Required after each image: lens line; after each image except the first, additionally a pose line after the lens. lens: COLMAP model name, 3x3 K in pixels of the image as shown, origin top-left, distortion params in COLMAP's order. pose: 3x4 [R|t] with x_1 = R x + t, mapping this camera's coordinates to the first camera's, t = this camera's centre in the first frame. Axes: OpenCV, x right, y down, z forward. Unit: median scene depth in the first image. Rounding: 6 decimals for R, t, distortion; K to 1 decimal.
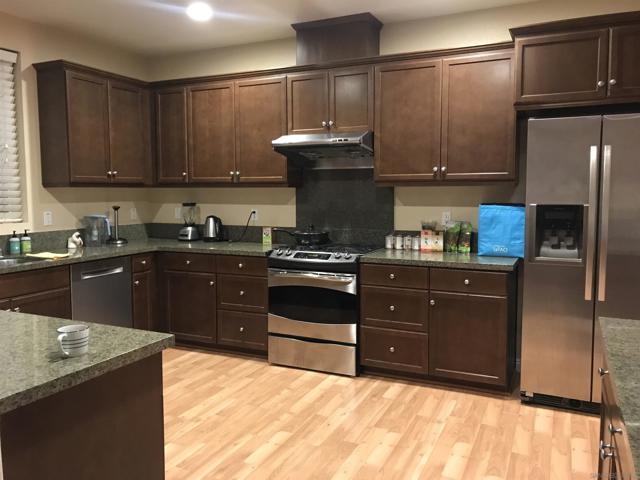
lens RADIAL K [[517.4, 0, 319.6], [0, 517.4, 237.3], [0, 0, 1]] dist [0.017829, -0.037613]
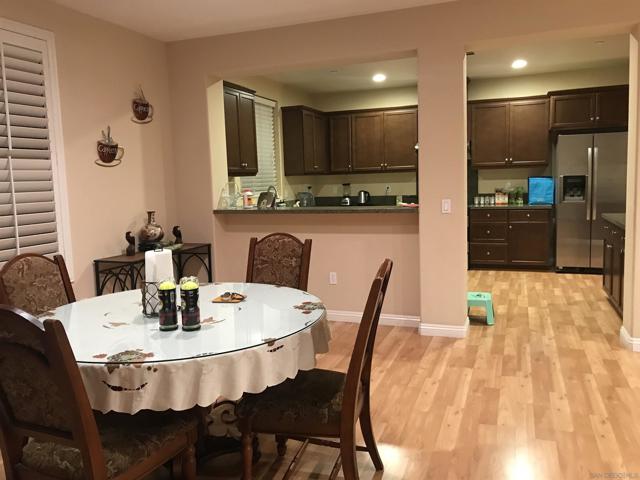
lens RADIAL K [[517.4, 0, 319.7], [0, 517.4, 239.5], [0, 0, 1]] dist [0.017829, -0.037613]
pose [[0.997385, -0.038094, 0.061410, -0.558896], [0.036260, 0.998870, 0.030720, 0.074325], [-0.062511, -0.028413, 0.997640, -0.827069]]
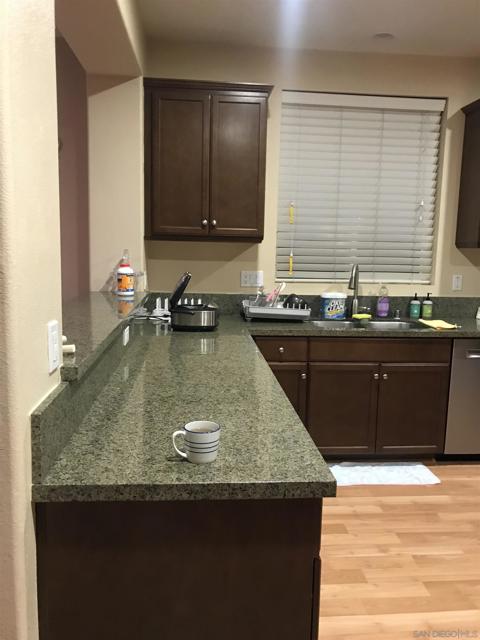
lens RADIAL K [[517.4, 0, 241.0], [0, 517.4, 320.1], [0, 0, 1]] dist [0.017829, -0.037613]
pose [[0.491540, 0.132535, -0.860711, 0.075825], [-0.098239, 0.990481, 0.096415, -0.023359], [0.865296, 0.037164, 0.499881, 0.244900]]
